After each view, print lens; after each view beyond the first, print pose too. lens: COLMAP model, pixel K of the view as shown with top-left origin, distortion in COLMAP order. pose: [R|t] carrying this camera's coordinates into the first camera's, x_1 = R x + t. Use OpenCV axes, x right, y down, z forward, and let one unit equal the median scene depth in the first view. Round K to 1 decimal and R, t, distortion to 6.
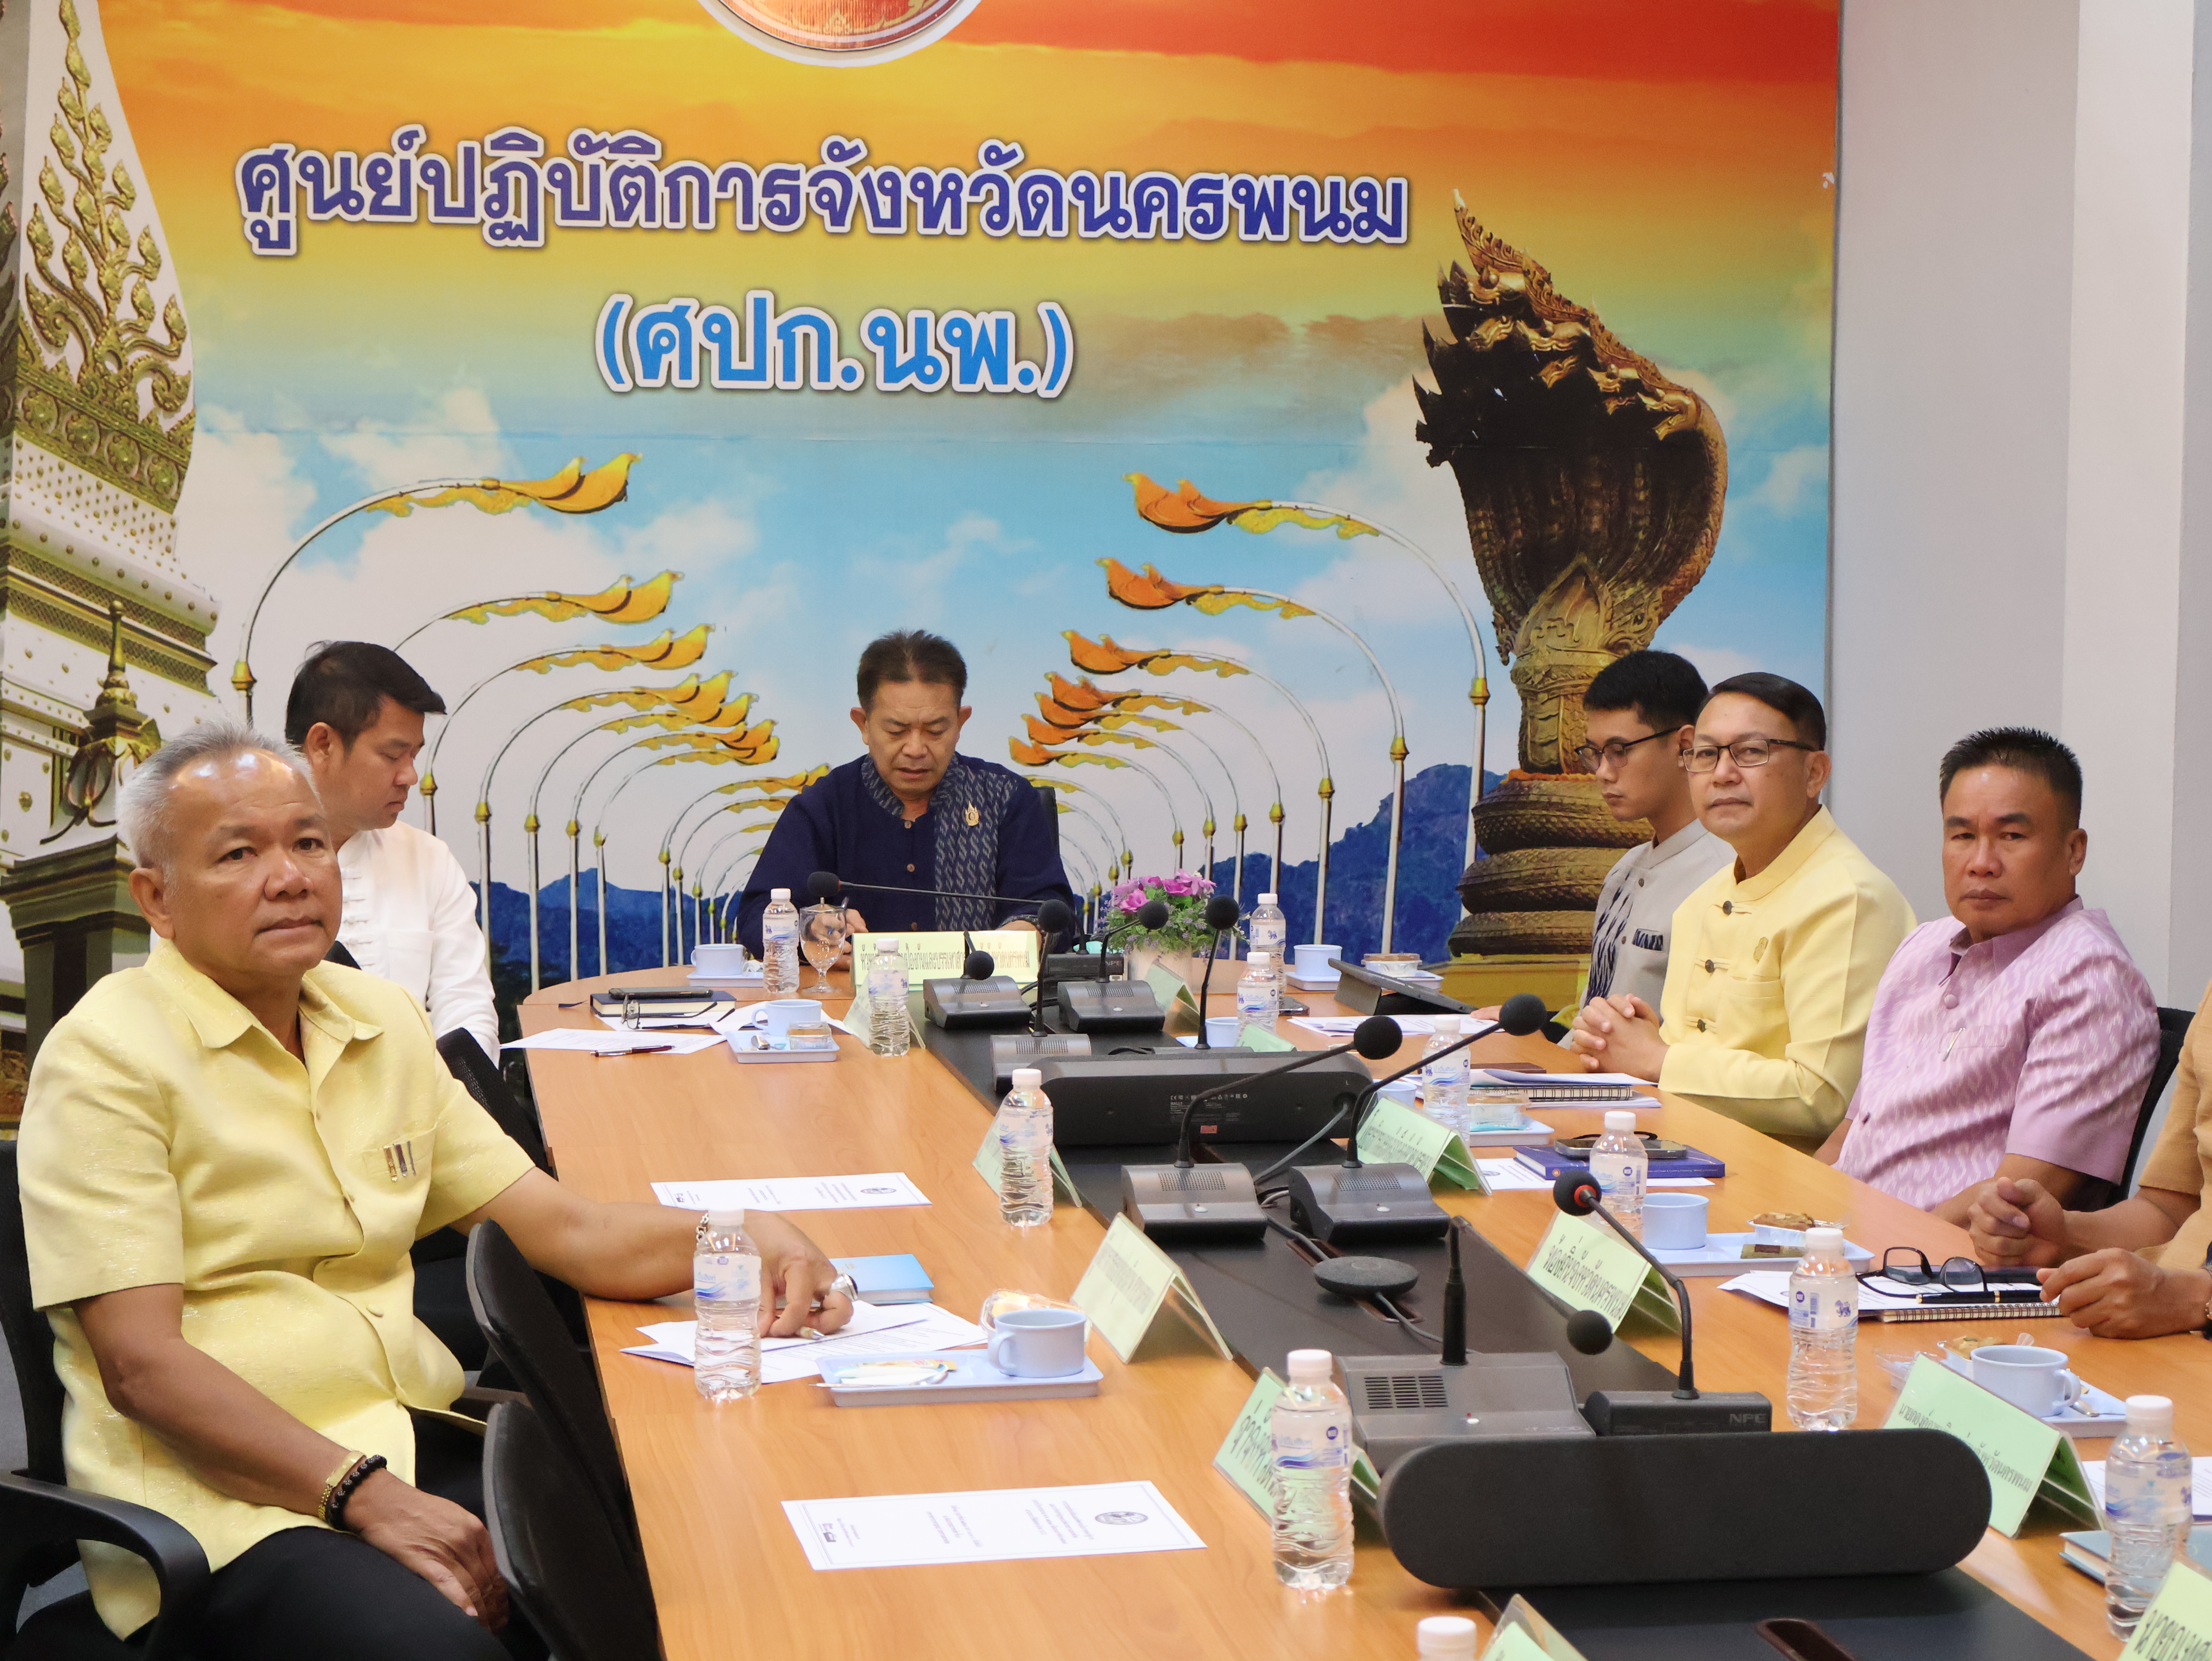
lens RADIAL K [[4082.1, 0, 1074.9], [0, 4082.1, 838.9], [0, 0, 1]] dist [0.010026, -0.030676]
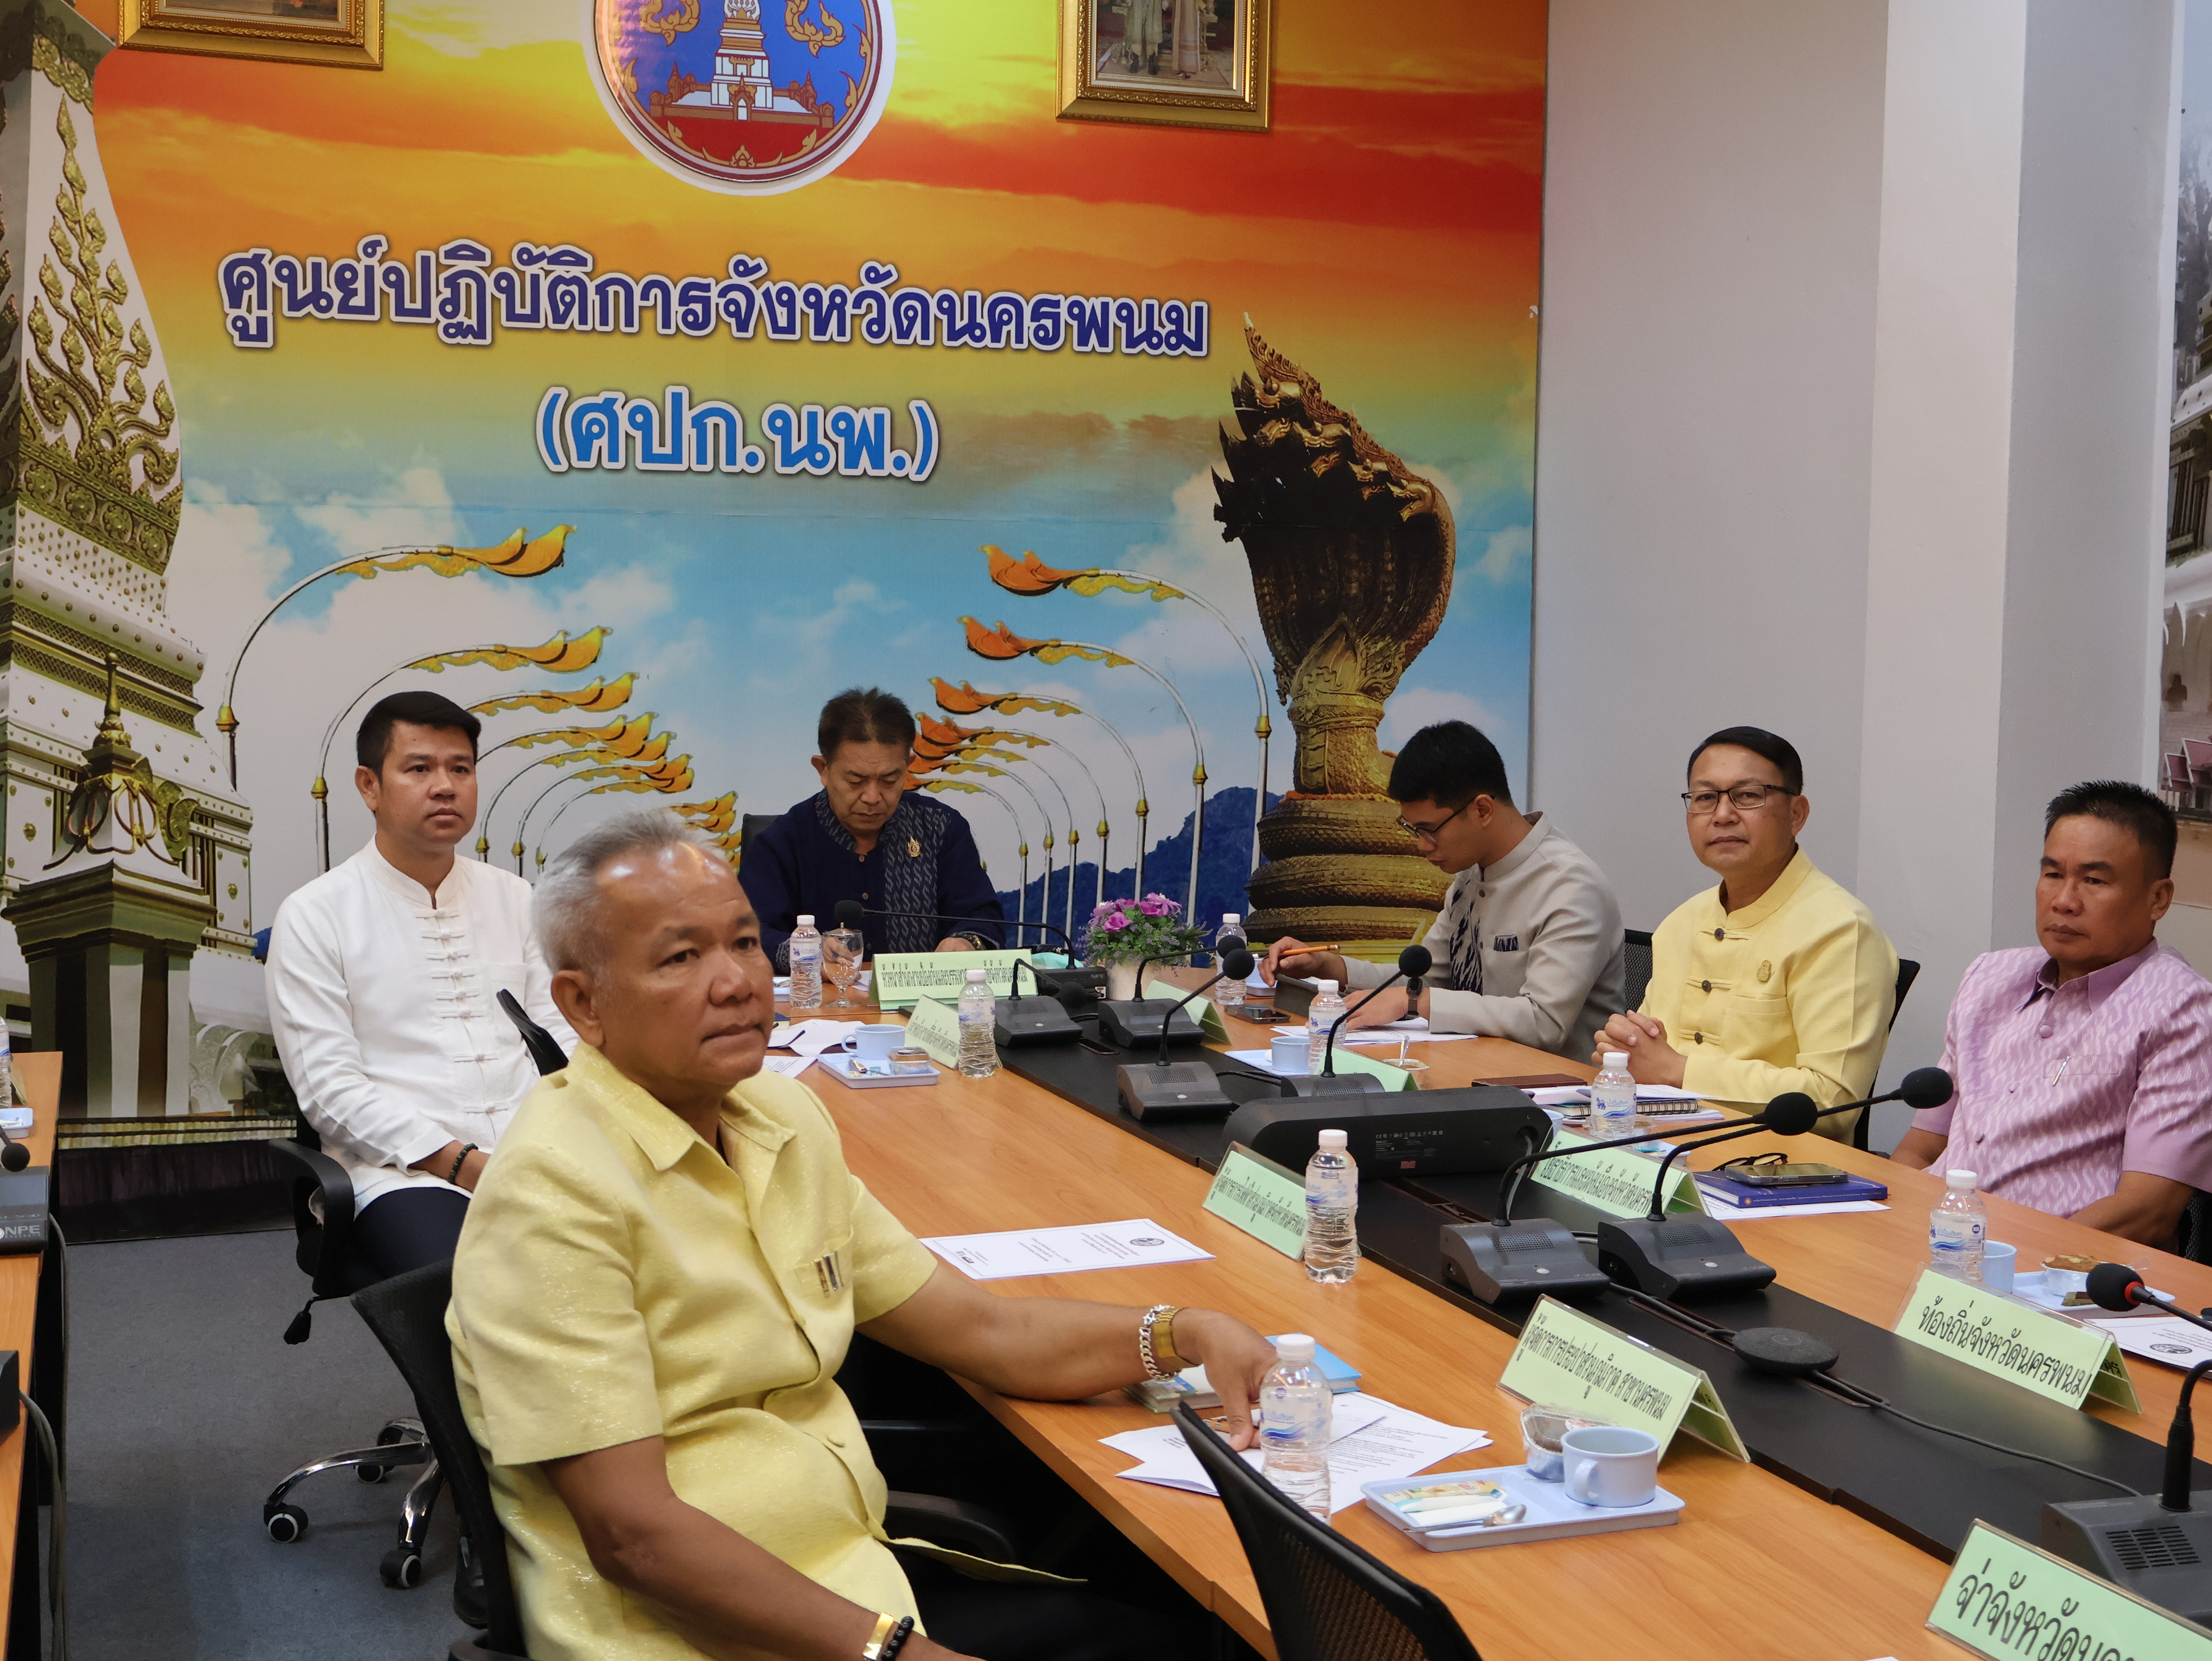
lens RADIAL K [[2956.4, 0, 1094.6], [0, 2956.4, 837.5], [0, 0, 1]] dist [0.008318, -0.020529]
pose [[0.985251, -0.009577, 0.170848, -0.105532], [0.007814, 0.999909, 0.010984, -0.013918], [-0.170938, -0.009487, 0.985236, 0.147736]]
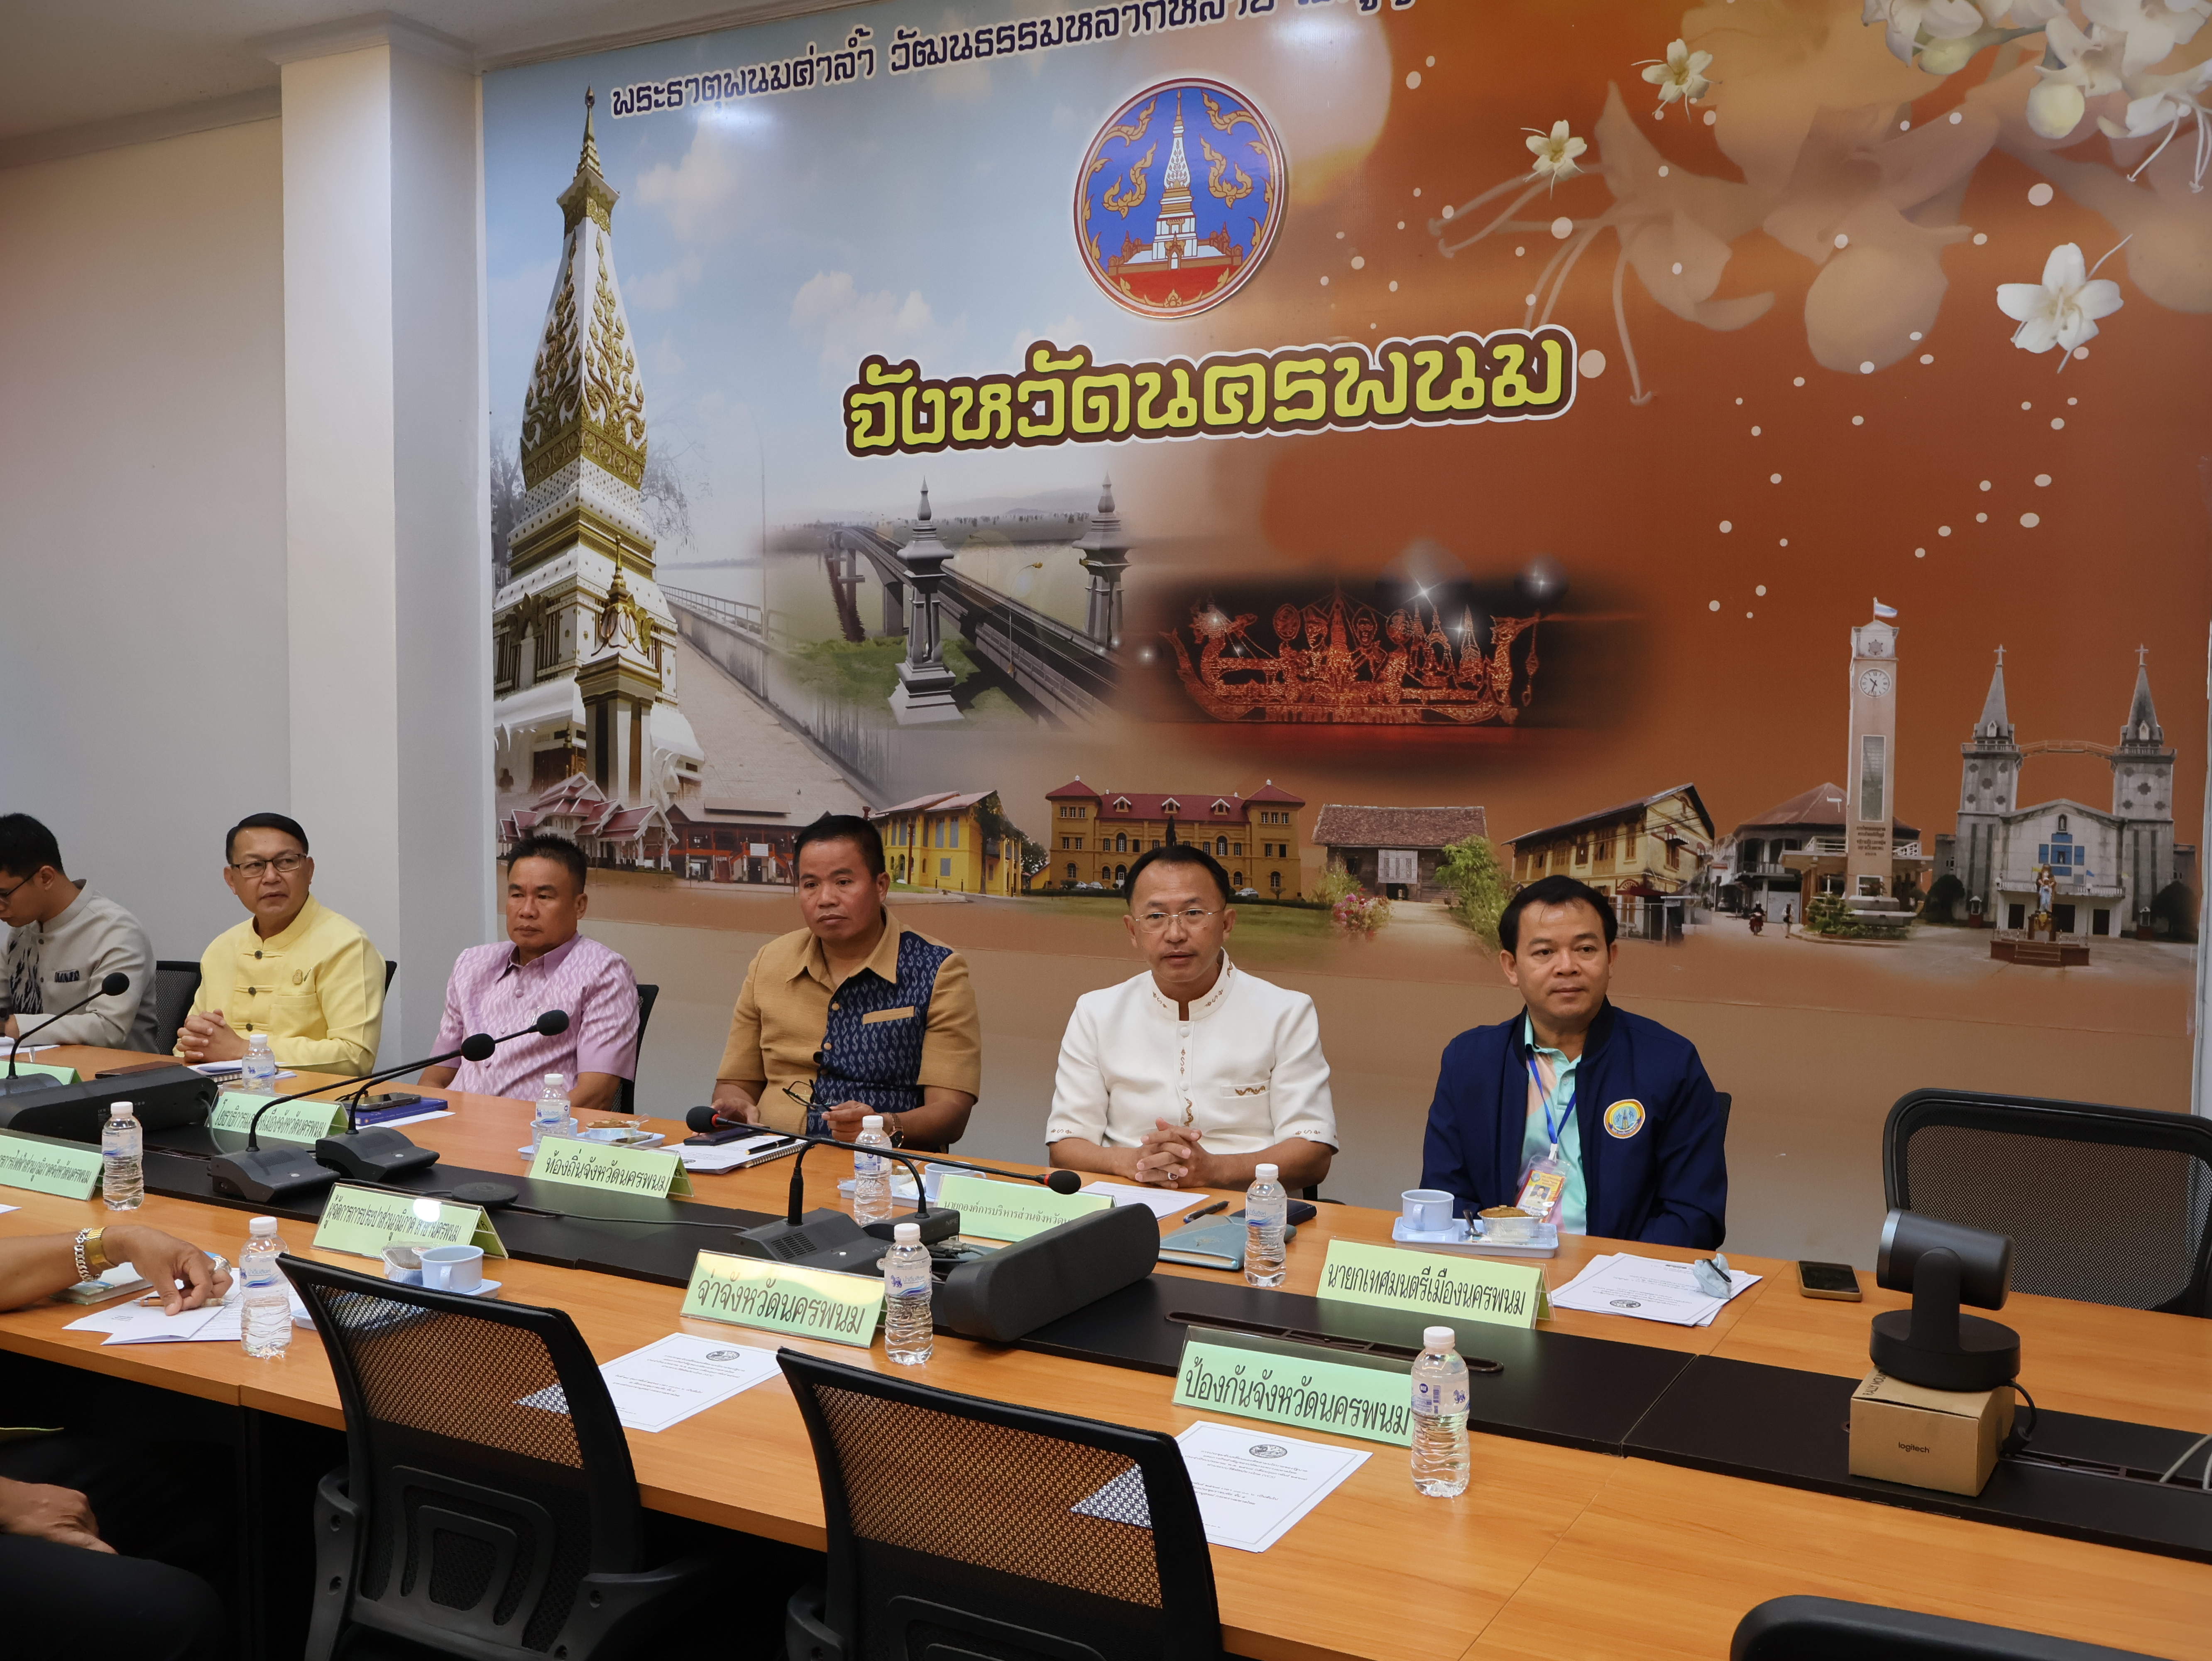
lens RADIAL K [[2082.8, 0, 1110.0], [0, 2082.8, 837.3], [0, 0, 1]] dist [-0.004949, 0.005511]
pose [[0.617589, -0.045346, 0.785192, -0.198446], [0.056847, 0.998299, 0.012941, -0.014737], [-0.784444, 0.036644, 0.619117, 0.138768]]
